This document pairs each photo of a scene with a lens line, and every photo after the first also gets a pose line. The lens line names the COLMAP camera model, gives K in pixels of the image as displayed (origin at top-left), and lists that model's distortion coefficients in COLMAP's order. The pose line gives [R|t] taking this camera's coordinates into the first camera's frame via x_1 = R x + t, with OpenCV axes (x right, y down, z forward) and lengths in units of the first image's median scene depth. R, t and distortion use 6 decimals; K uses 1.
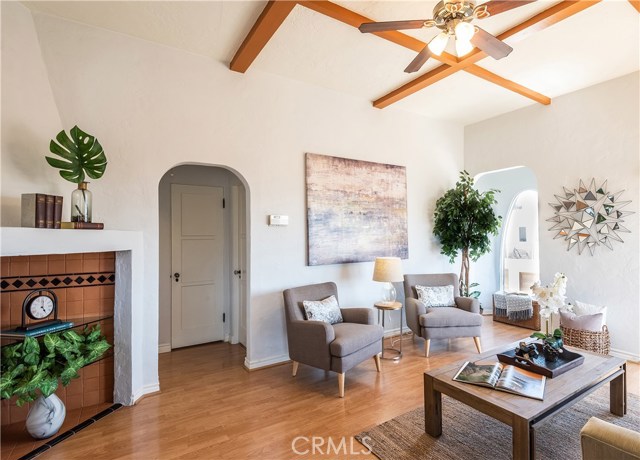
lens RADIAL K [[327.0, 0, 348.6], [0, 327.0, 227.7], [0, 0, 1]] dist [0.000071, -0.000386]
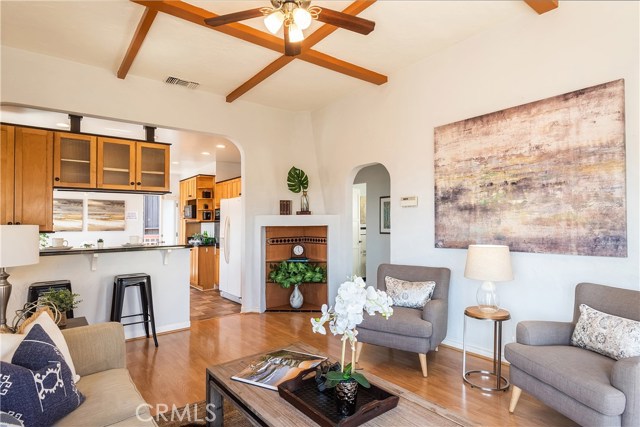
lens RADIAL K [[350.7, 0, 346.6], [0, 350.7, 213.6], [0, 0, 1]] dist [-0.001700, -0.001913]
pose [[0.106866, -0.014679, -0.994165, 0.808248], [0.039649, 0.999159, -0.010490, 0.018255], [0.993483, -0.038297, 0.107358, 0.599066]]
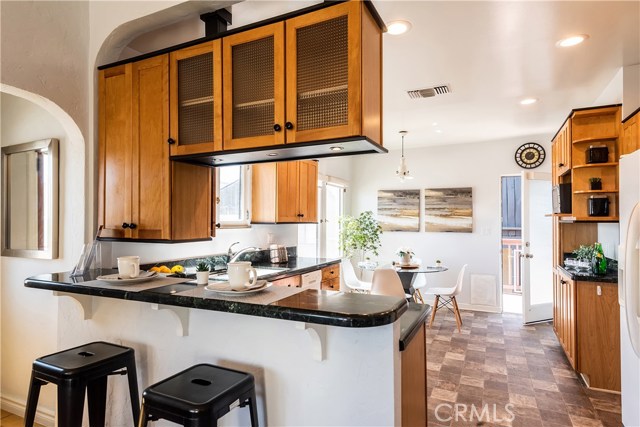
lens RADIAL K [[364.8, 0, 320.0], [0, 364.8, 213.5], [0, 0, 1]] dist [0.028154, -0.000825]
pose [[-0.872824, 0.004213, -0.488017, -0.118629], [0.028295, 0.998718, -0.041984, 0.013634], [0.487214, -0.050453, -0.871824, 0.478635]]
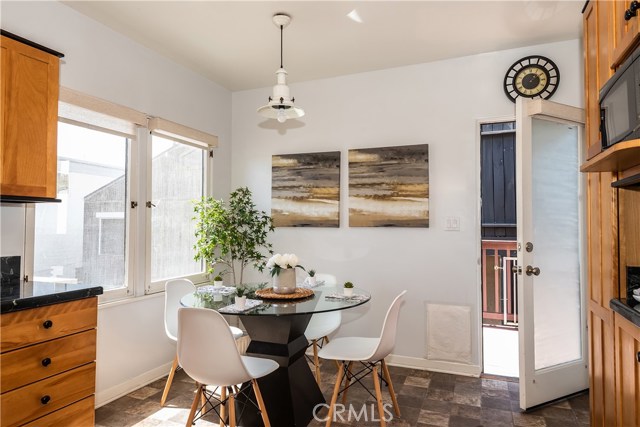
lens RADIAL K [[397.6, 0, 320.0], [0, 397.6, 213.5], [0, 0, 1]] dist [0.003700, -0.000379]
pose [[-0.845752, 0.002088, -0.533572, -0.652061], [0.032213, 0.998368, -0.047152, 0.045968], [0.532603, -0.057067, -0.844439, 0.131836]]
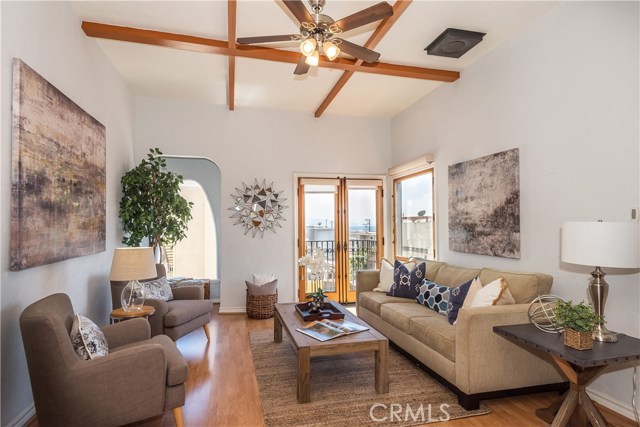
lens RADIAL K [[333.7, 0, 320.0], [0, 333.7, 213.5], [0, 0, 1]] dist [0.004223, 0.000074]
pose [[0.338640, 0.041525, 0.939999, -0.441615], [-0.028891, 0.999014, -0.033724, 0.026944], [-0.940473, -0.015737, 0.339505, 0.329682]]
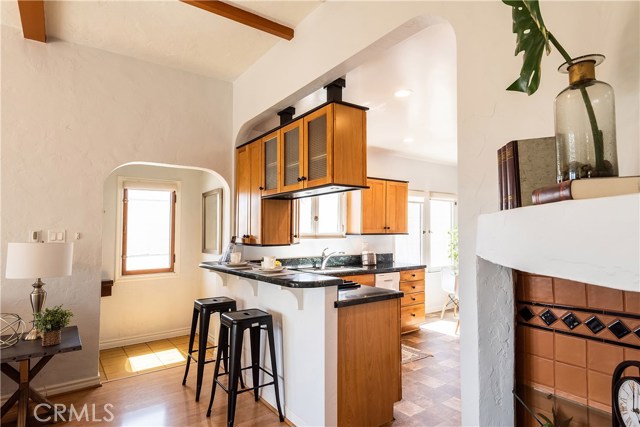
lens RADIAL K [[361.2, 0, 320.0], [0, 361.2, 213.5], [0, 0, 1]] dist [0.001707, -0.000097]
pose [[-0.999777, 0.019771, -0.007420, -0.322239], [0.020316, 0.996389, -0.082434, 0.023025], [0.005763, -0.082566, -0.996569, 0.811346]]
